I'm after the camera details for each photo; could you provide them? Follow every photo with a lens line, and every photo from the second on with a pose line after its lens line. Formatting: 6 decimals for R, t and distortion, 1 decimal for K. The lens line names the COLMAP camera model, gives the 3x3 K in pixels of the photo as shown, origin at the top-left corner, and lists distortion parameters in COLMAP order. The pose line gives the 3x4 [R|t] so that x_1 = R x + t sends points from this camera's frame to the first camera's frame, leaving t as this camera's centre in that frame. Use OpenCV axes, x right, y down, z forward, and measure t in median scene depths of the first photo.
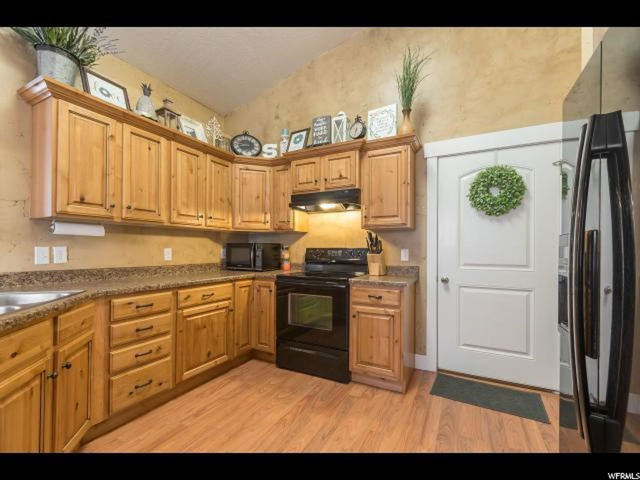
lens RADIAL K [[281.2, 0, 321.2], [0, 281.2, 246.2], [0, 0, 1]] dist [0.000306, -0.000174]
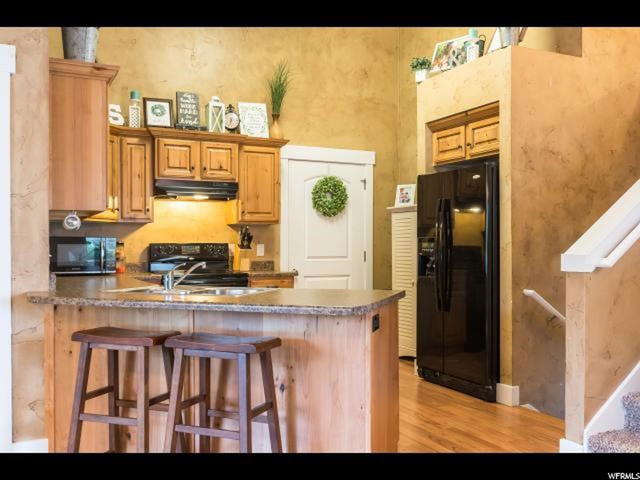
lens RADIAL K [[603.5, 0, 320.0], [0, 603.5, 240.0], [0, 0, 1]] dist [-0.000074, -0.001046]
pose [[0.595238, 0.001240, 0.803548, -1.374432], [-0.005271, 0.999983, 0.002362, -0.011523], [-0.803532, -0.005641, 0.595235, -0.482148]]
